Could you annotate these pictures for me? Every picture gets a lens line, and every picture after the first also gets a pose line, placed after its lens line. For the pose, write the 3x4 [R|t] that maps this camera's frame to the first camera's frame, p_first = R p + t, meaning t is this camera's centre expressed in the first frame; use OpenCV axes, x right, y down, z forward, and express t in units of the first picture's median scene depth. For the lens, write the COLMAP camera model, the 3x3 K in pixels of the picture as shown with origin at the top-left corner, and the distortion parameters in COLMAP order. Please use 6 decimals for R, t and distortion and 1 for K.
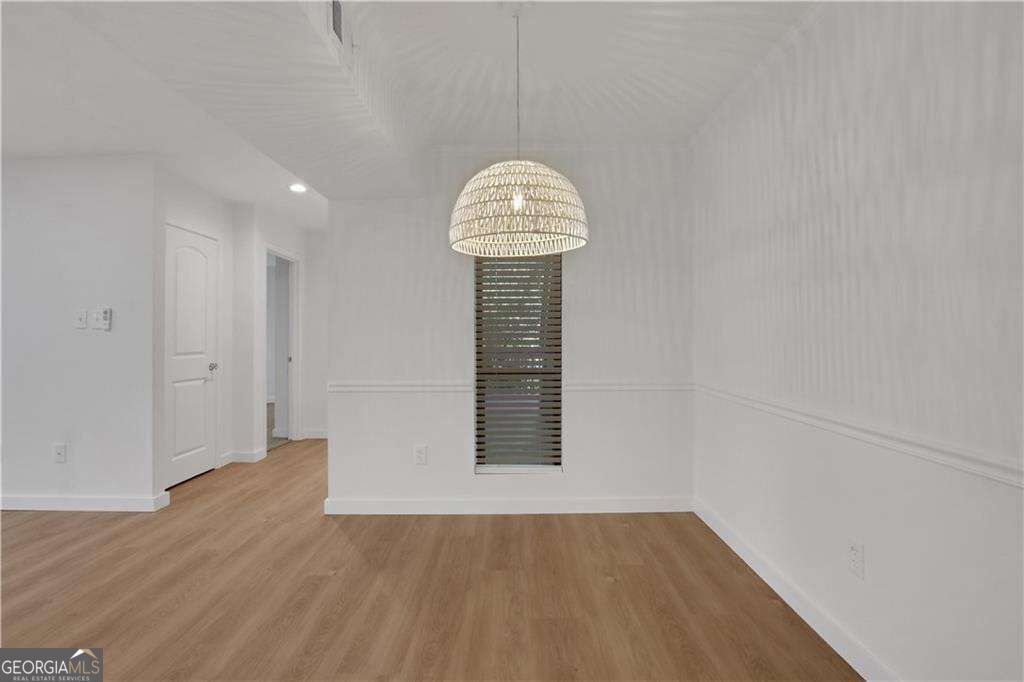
lens RADIAL K [[496.0, 0, 508.0], [0, 496.0, 335.9], [0, 0, 1]] dist [-0.025513, 0.000629]
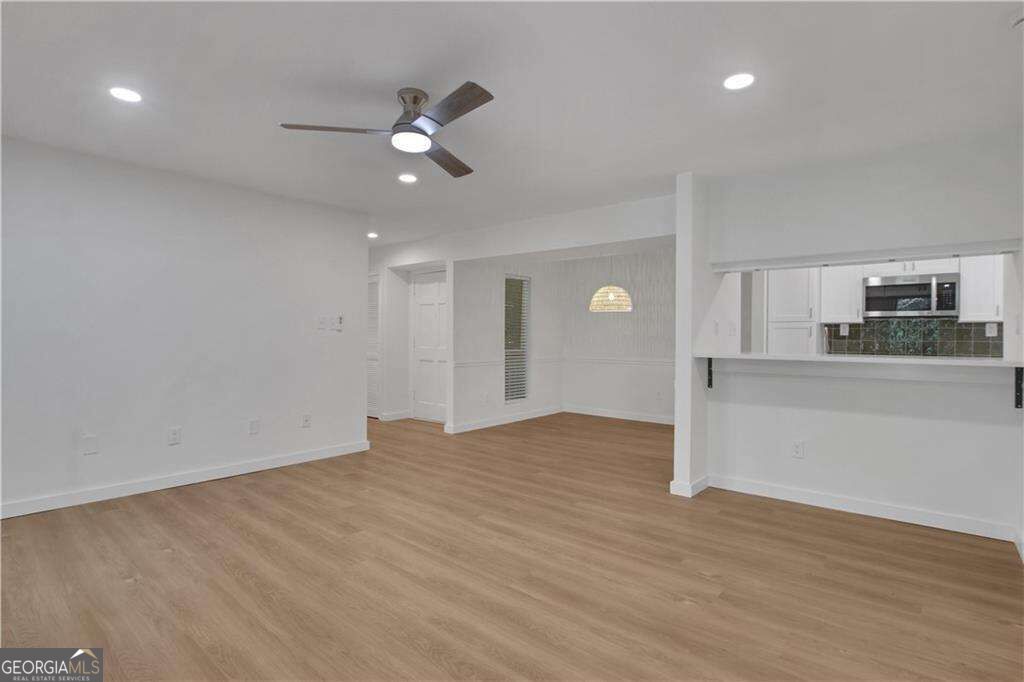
lens RADIAL K [[496.8, 0, 508.9], [0, 496.8, 346.1], [0, 0, 1]] dist [-0.022228, 0.000565]
pose [[0.644403, -0.004728, 0.764672, -1.674754], [-0.012795, 0.999774, 0.016965, 0.002019], [-0.764579, -0.020716, 0.644197, -0.346472]]
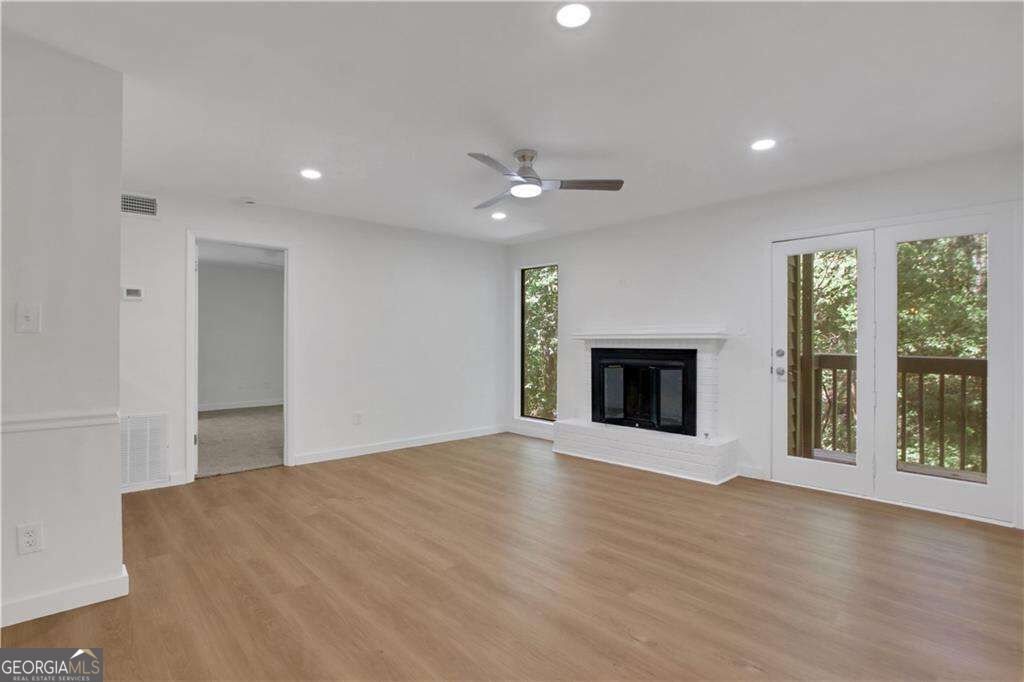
lens RADIAL K [[499.8, 0, 506.3], [0, 499.8, 337.4], [0, 0, 1]] dist [-0.023269, 0.000512]
pose [[-0.735163, -0.004156, -0.677878, -0.449604], [0.004809, 0.999924, -0.011346, 0.003951], [0.677874, -0.011601, -0.735087, 1.010652]]
